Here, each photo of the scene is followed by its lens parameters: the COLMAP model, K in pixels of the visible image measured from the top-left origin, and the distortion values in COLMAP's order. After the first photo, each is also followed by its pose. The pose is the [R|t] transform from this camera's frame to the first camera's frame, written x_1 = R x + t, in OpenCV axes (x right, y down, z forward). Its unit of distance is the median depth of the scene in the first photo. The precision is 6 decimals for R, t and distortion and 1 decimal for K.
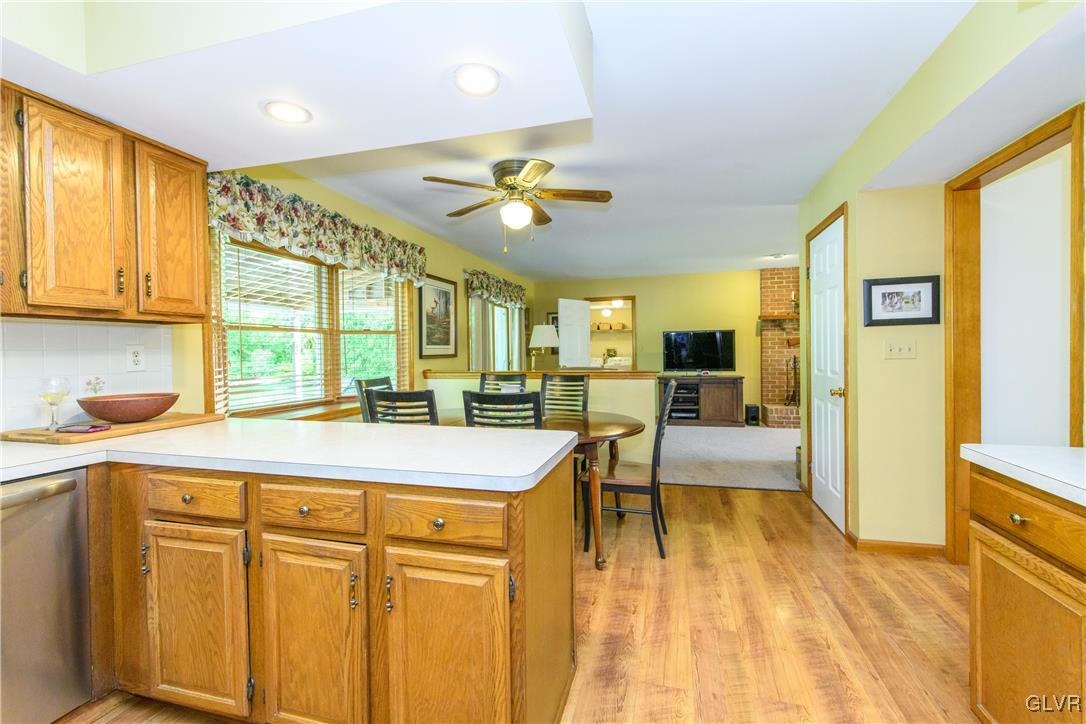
lens RADIAL K [[466.1, 0, 536.3], [0, 466.1, 352.6], [0, 0, 1]] dist [-0.001116, -0.000131]
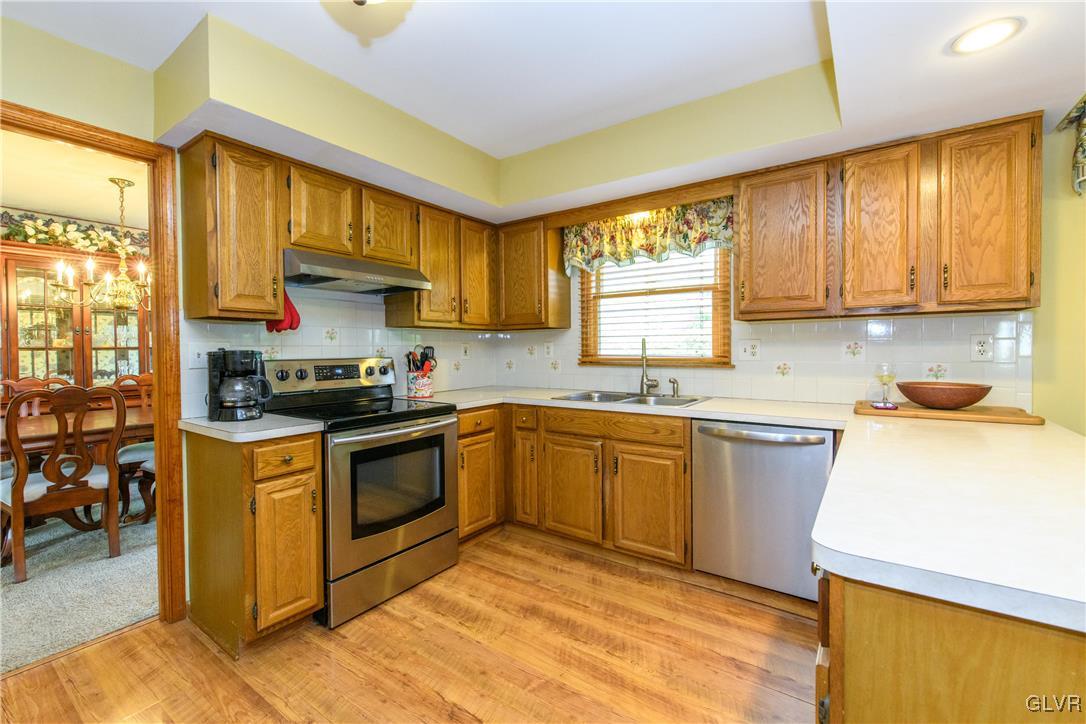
lens RADIAL K [[466.1, 0, 535.4], [0, 466.1, 361.9], [0, 0, 1]] dist [-0.001116, -0.000131]
pose [[-0.333807, 0.031906, -0.942101, 0.439105], [0.001661, 0.999445, 0.033260, 0.007927], [0.942640, 0.009537, -0.333675, 0.490971]]
